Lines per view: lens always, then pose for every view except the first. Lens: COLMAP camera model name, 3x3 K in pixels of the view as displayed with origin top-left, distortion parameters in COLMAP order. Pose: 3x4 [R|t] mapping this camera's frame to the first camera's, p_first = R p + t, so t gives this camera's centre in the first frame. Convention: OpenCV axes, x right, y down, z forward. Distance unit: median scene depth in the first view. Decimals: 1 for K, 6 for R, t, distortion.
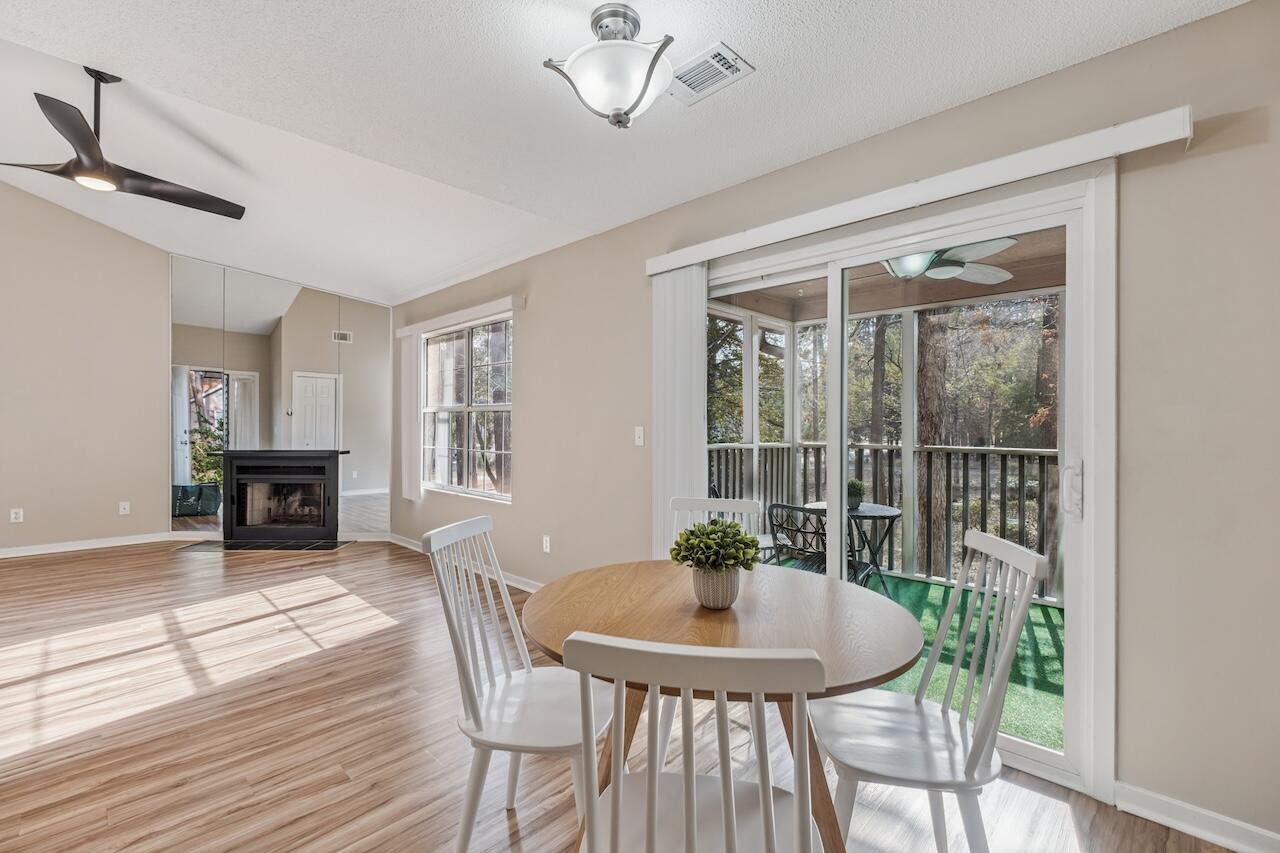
lens RADIAL K [[555.5, 0, 645.7], [0, 555.5, 427.9], [0, 0, 1]] dist [-0.003659, -0.000353]
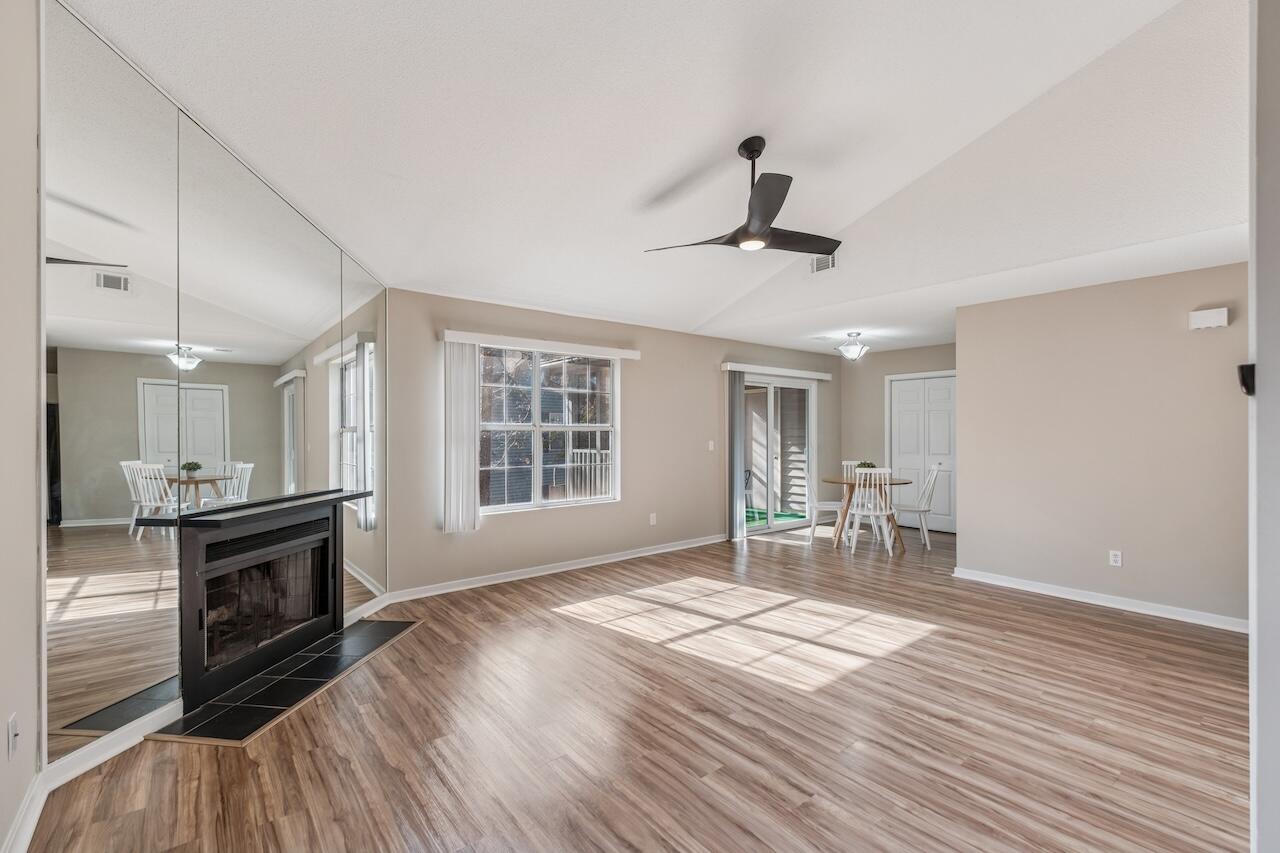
lens RADIAL K [[555.5, 0, 646.4], [0, 555.5, 427.7], [0, 0, 1]] dist [-0.003659, -0.000353]
pose [[0.118908, -0.001865, 0.992904, -1.750648], [0.003048, 0.999994, 0.001513, -0.047558], [-0.992901, 0.002846, 0.118913, 0.856662]]
